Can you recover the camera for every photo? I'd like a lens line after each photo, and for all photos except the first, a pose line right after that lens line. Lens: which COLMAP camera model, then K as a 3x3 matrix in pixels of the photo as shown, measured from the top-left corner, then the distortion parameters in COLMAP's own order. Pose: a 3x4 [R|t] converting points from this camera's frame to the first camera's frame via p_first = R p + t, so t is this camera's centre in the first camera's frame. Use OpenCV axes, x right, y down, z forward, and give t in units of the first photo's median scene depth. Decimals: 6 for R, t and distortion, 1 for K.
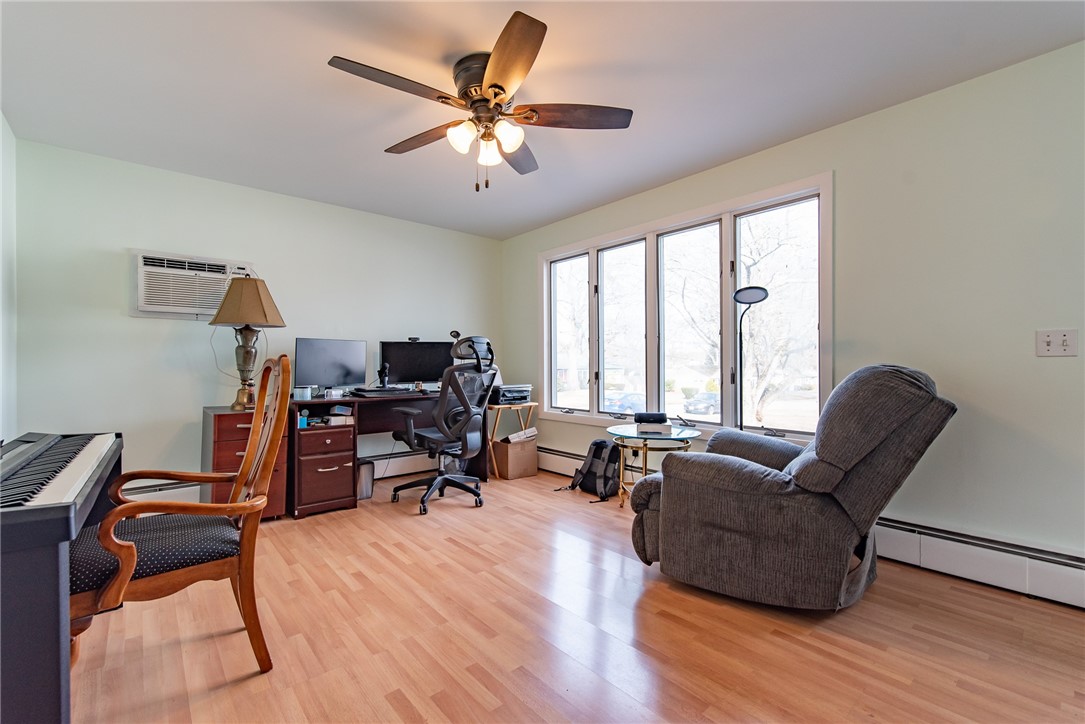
lens RADIAL K [[463.3, 0, 543.2], [0, 463.3, 358.9], [0, 0, 1]] dist [-0.001801, -0.000245]
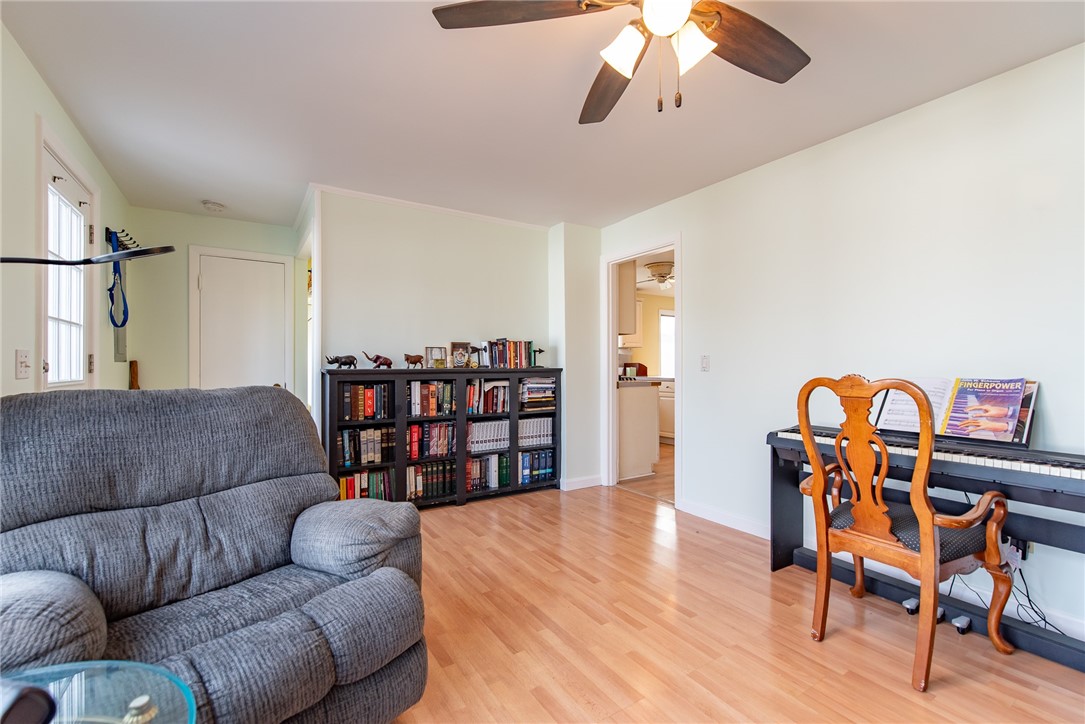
lens RADIAL K [[466.7, 0, 541.6], [0, 466.7, 364.6], [0, 0, 1]] dist [-0.000873, -0.000128]
pose [[-0.988865, 0.003137, 0.148784, -0.064508], [0.002947, 0.999995, -0.001498, -0.025789], [-0.148788, -0.001043, -0.988869, 1.890215]]
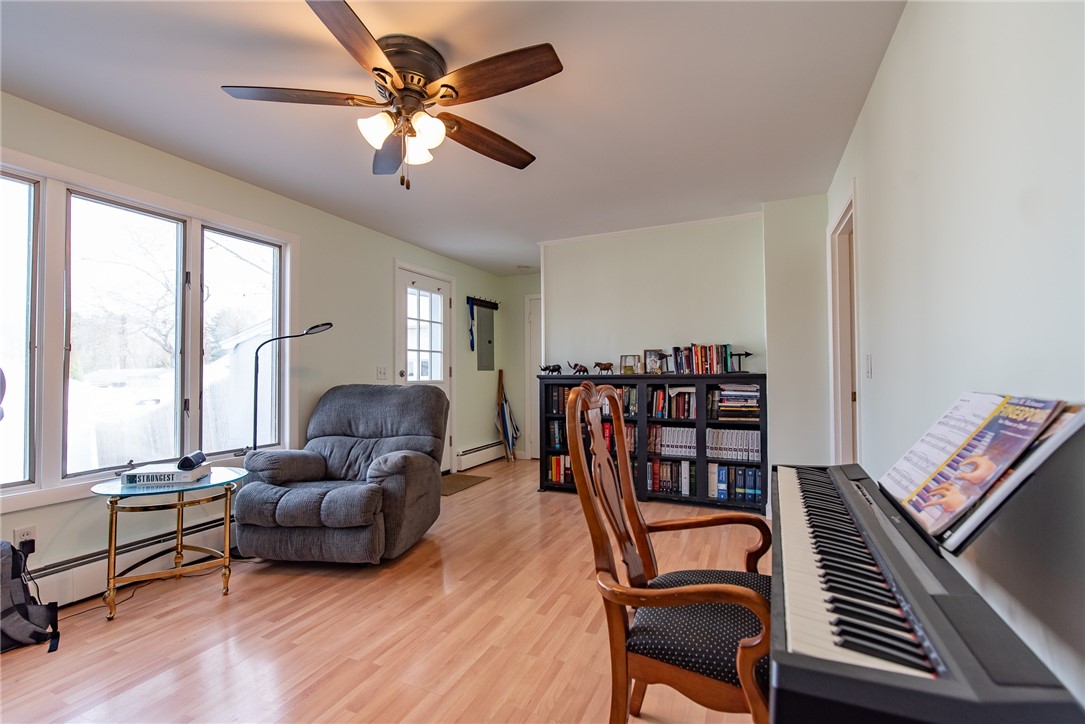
lens RADIAL K [[466.7, 0, 541.6], [0, 466.7, 364.6], [0, 0, 1]] dist [-0.000873, -0.000128]
pose [[-0.410359, 0.021982, 0.911659, -1.162577], [0.008985, 0.999758, -0.020062, -0.018923], [-0.911880, -0.000042, -0.410457, 1.294103]]
